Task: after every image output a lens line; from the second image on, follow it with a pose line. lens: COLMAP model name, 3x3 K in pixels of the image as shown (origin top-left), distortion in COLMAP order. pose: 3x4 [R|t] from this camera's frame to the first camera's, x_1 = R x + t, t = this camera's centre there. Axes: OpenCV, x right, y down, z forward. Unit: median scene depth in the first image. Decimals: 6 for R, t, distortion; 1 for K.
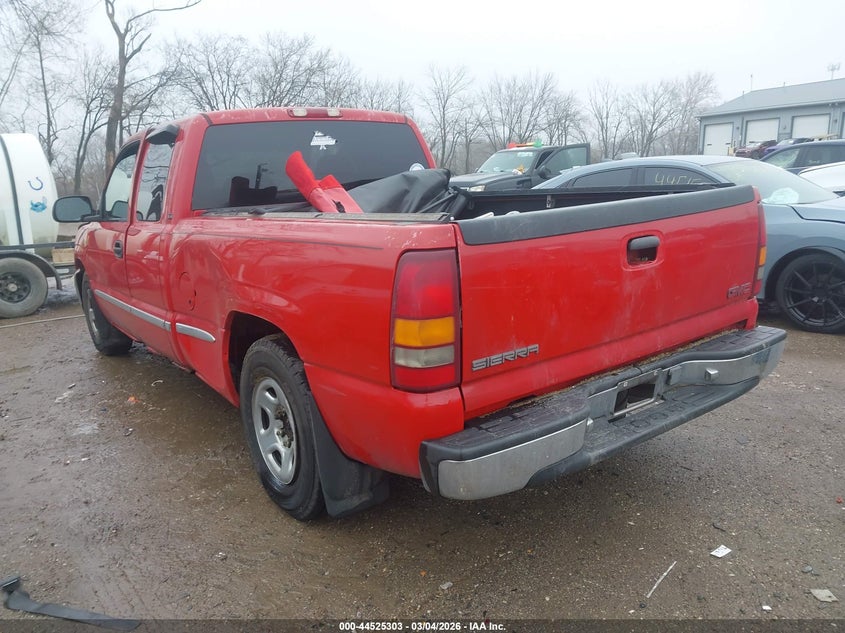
lens RADIAL K [[644.1, 0, 417.3], [0, 644.1, 316.0], [0, 0, 1]] dist [0.001849, -0.000360]
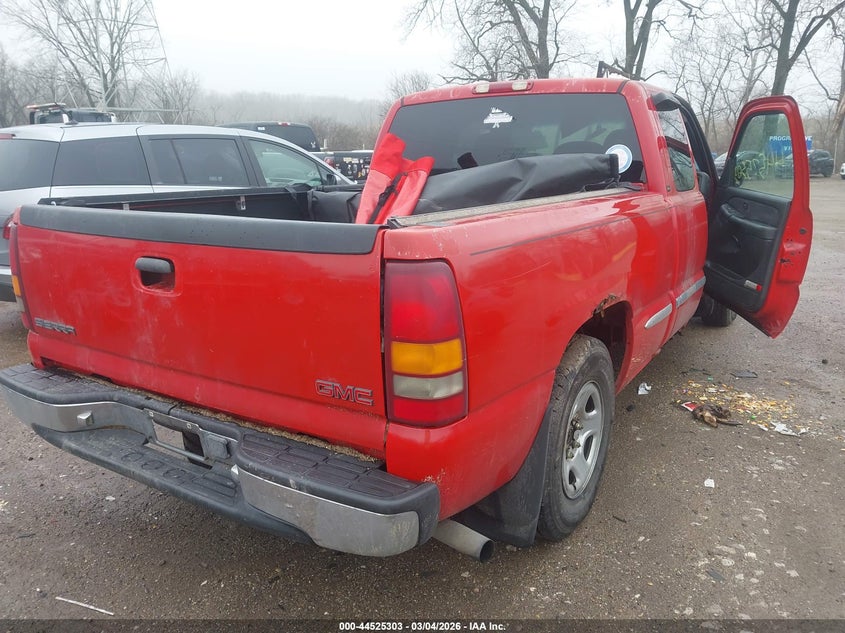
lens RADIAL K [[644.1, 0, 417.3], [0, 644.1, 316.0], [0, 0, 1]] dist [0.001849, -0.000360]
pose [[0.364995, 0.272343, -0.890285, 0.733870], [-0.209011, 0.955819, 0.206701, -0.173734], [0.907245, 0.110634, 0.405792, 0.571956]]
